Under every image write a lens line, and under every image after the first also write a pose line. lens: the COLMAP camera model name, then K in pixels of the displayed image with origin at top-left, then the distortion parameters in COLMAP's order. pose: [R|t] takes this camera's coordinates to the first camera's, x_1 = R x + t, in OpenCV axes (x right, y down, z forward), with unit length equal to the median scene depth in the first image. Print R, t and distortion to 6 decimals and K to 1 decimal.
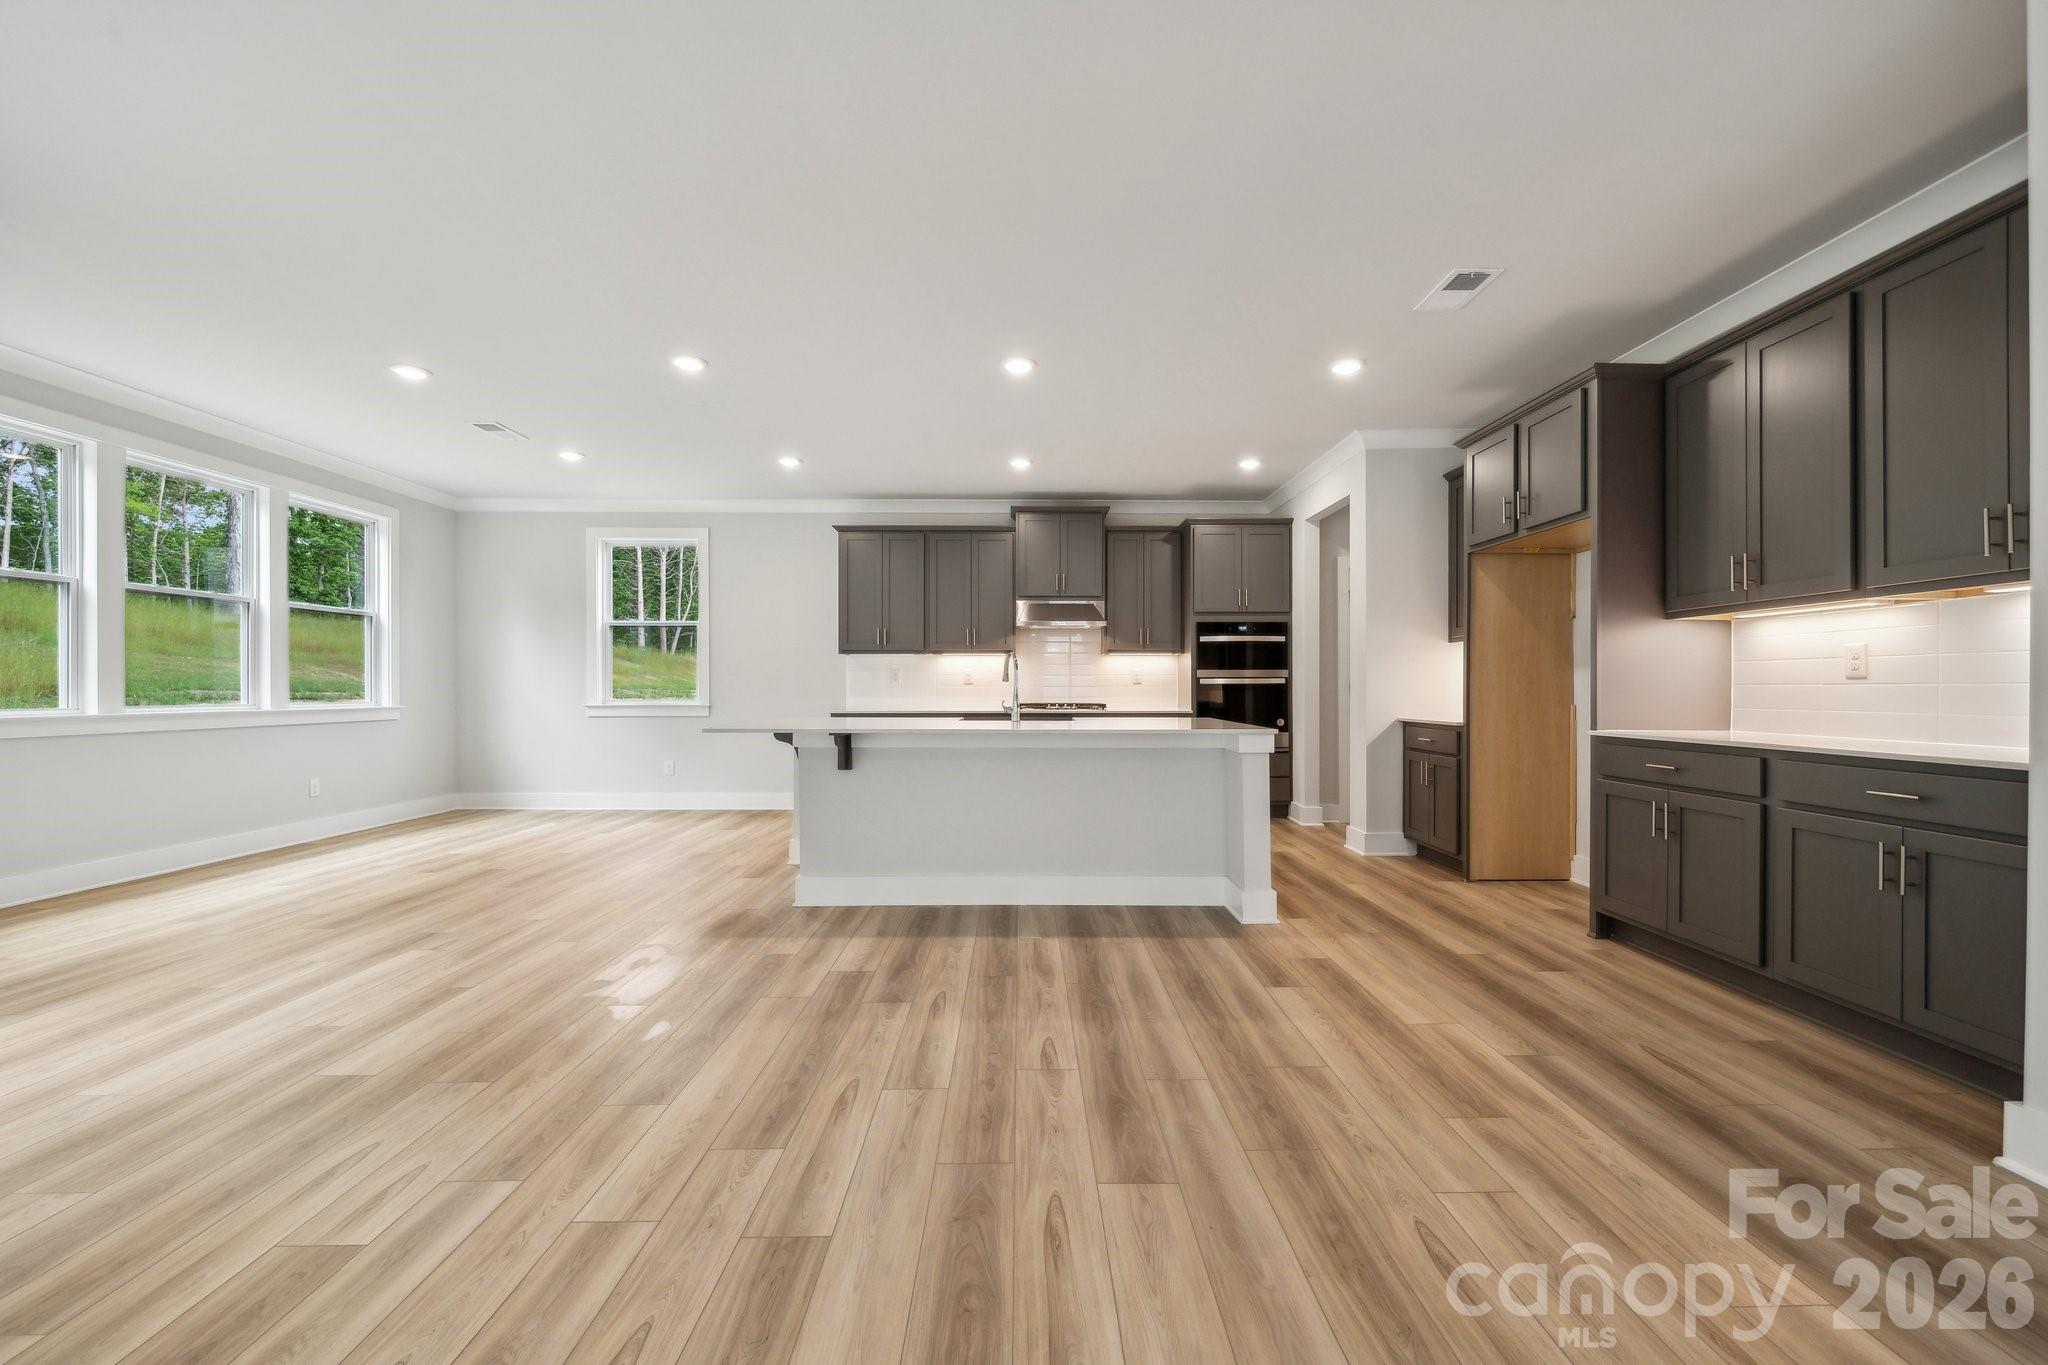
lens RADIAL K [[823.4, 0, 1031.7], [0, 823.4, 688.7], [0, 0, 1]] dist [-0.000553, 0.000008]
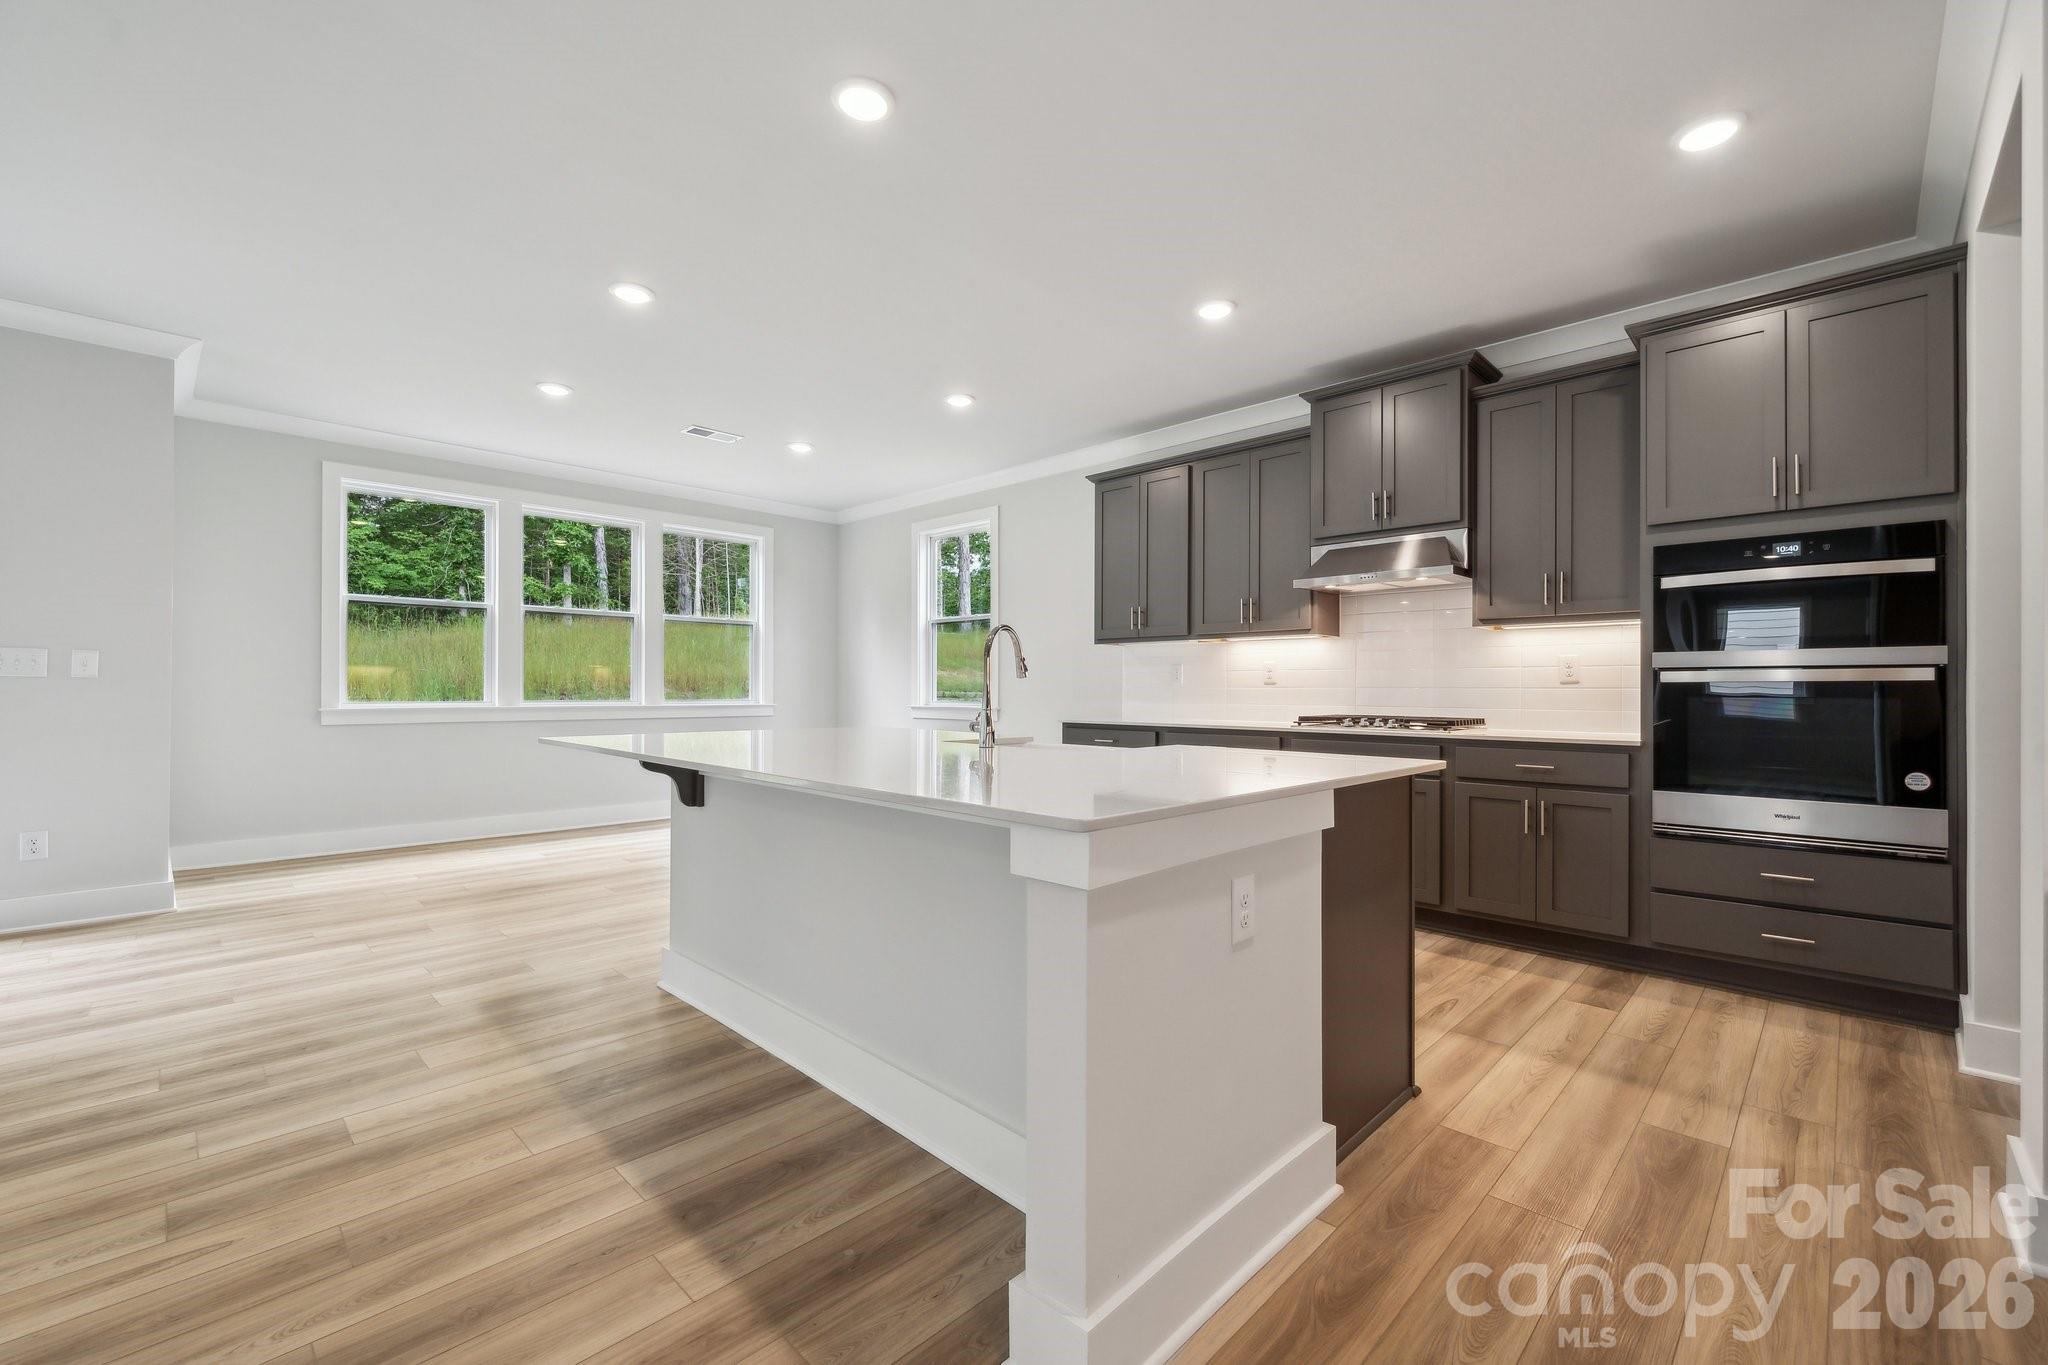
lens RADIAL K [[845.5, 0, 1035.8], [0, 845.5, 690.7], [0, 0, 1]] dist [0.000148, -0.000028]
pose [[0.709429, 0.004617, -0.704762, 0.295374], [-0.005697, 0.999983, 0.000817, 0.000232], [0.704754, 0.003435, 0.709443, 0.437166]]
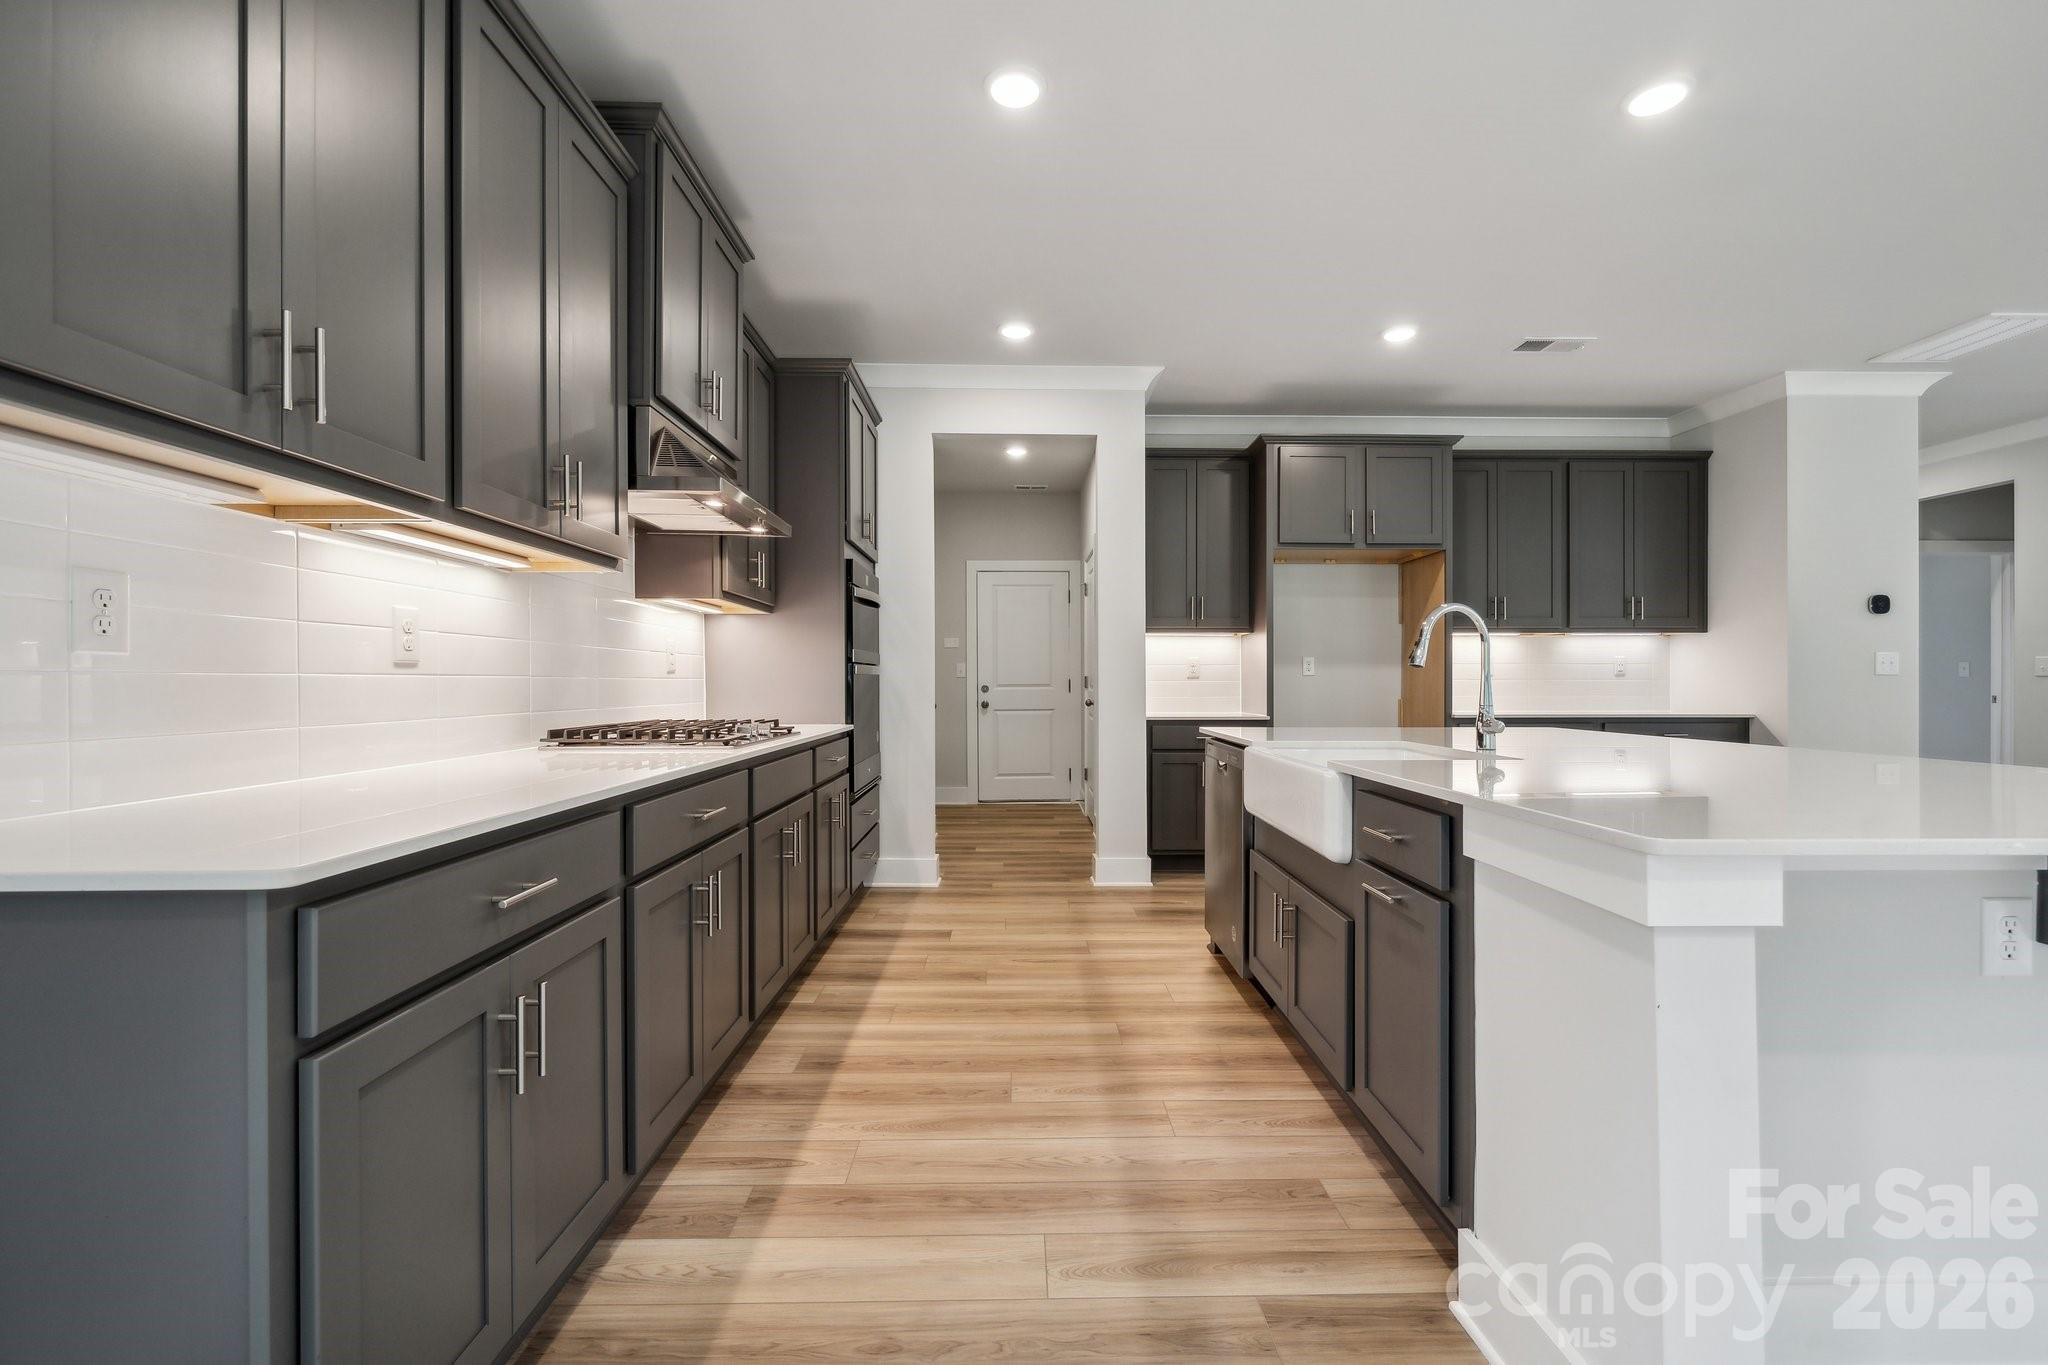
lens RADIAL K [[861.0, 0, 1038.6], [0, 861.0, 685.7], [0, 0, 1]] dist [0.001276, 0.000149]
pose [[-0.003356, -0.002938, 0.999990, -0.372233], [0.001427, 0.999995, 0.002943, 0.000263], [-0.999993, 0.001437, -0.003351, 0.903870]]
